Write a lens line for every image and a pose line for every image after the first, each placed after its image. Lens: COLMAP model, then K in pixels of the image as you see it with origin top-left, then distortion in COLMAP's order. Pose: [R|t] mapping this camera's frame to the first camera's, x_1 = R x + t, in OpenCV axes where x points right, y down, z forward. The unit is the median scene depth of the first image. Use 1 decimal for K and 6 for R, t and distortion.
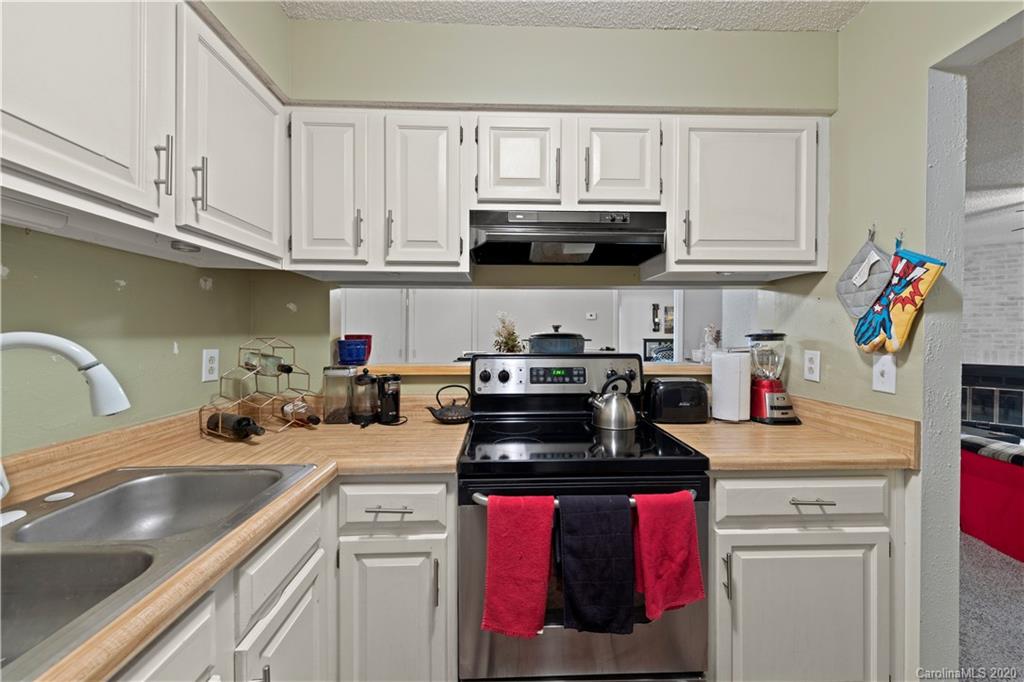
lens RADIAL K [[396.0, 0, 510.6], [0, 396.0, 338.1], [0, 0, 1]] dist [0.001765, 0.000163]
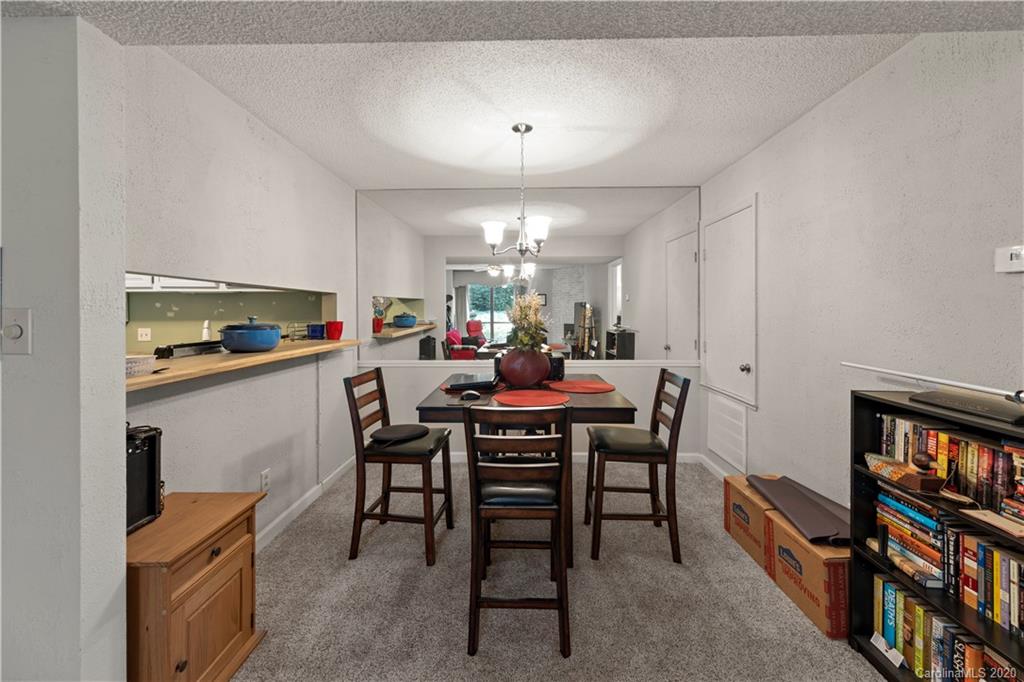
lens RADIAL K [[406.4, 0, 517.1], [0, 406.4, 311.9], [0, 0, 1]] dist [0.011047, 0.000176]
pose [[-0.043884, 0.000677, -0.999036, 1.216598], [-0.006231, 0.999980, 0.000951, -0.052661], [0.999017, 0.006267, -0.043879, 1.788723]]
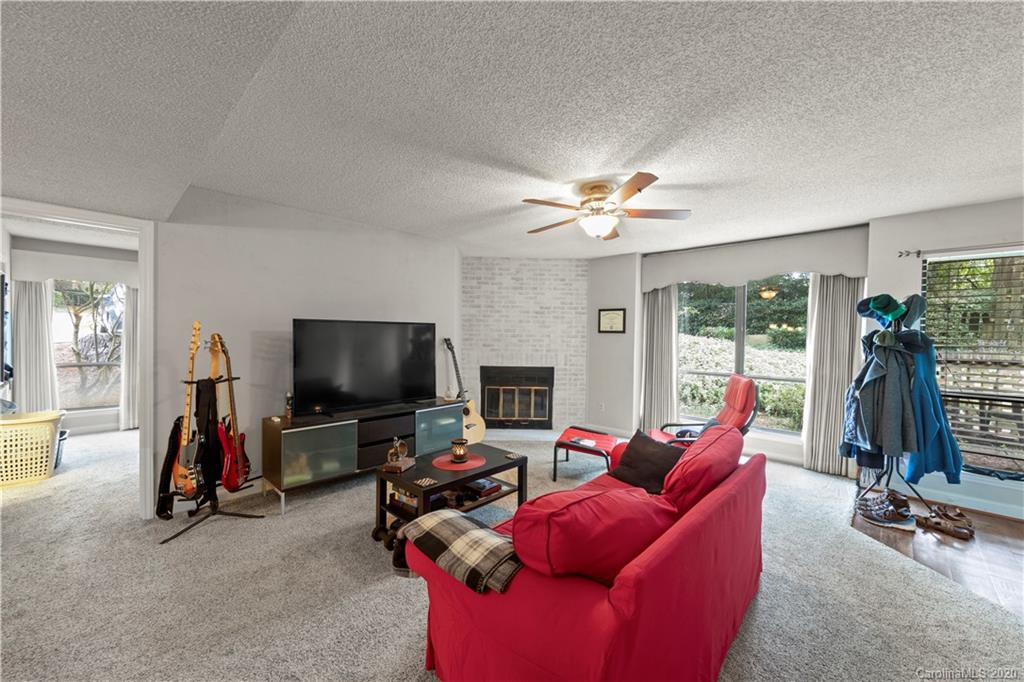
lens RADIAL K [[396.9, 0, 516.8], [0, 396.9, 341.6], [0, 0, 1]] dist [0.002978, 0.000039]
pose [[0.704592, -0.005965, 0.709588, 1.026787], [-0.003148, 0.999929, 0.011532, -0.040068], [-0.709606, -0.010359, 0.704523, 0.631574]]
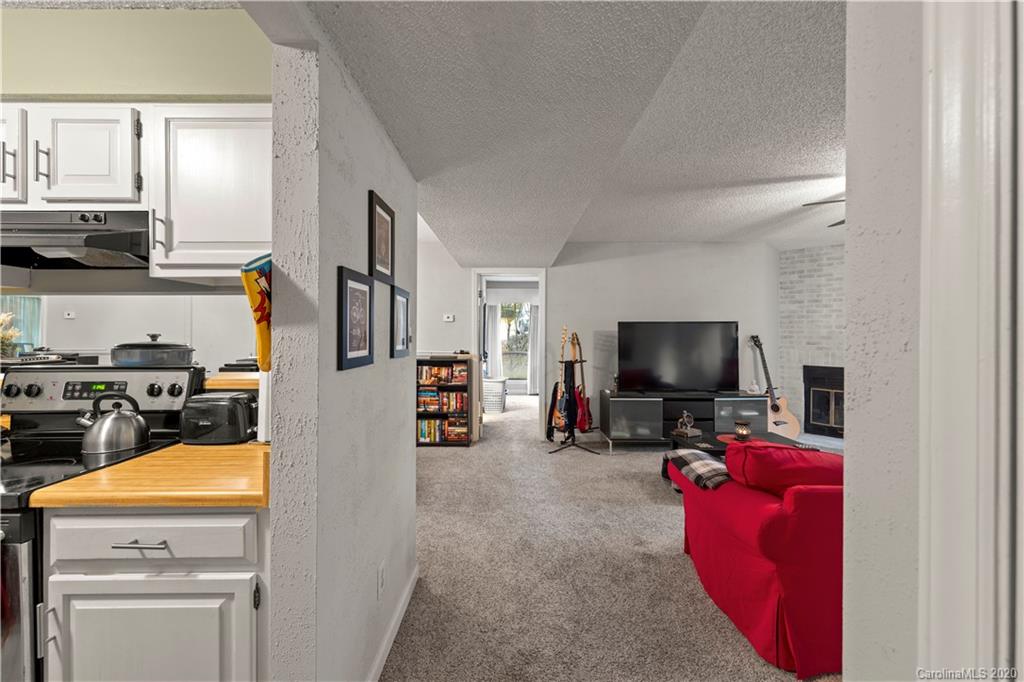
lens RADIAL K [[402.6, 0, 511.3], [0, 402.6, 334.0], [0, 0, 1]] dist [0.000884, -0.000131]
pose [[0.999768, -0.001699, -0.021459, 0.966534], [0.001536, 0.999970, -0.007624, -0.023862], [0.021471, 0.007589, 0.999741, 0.081757]]
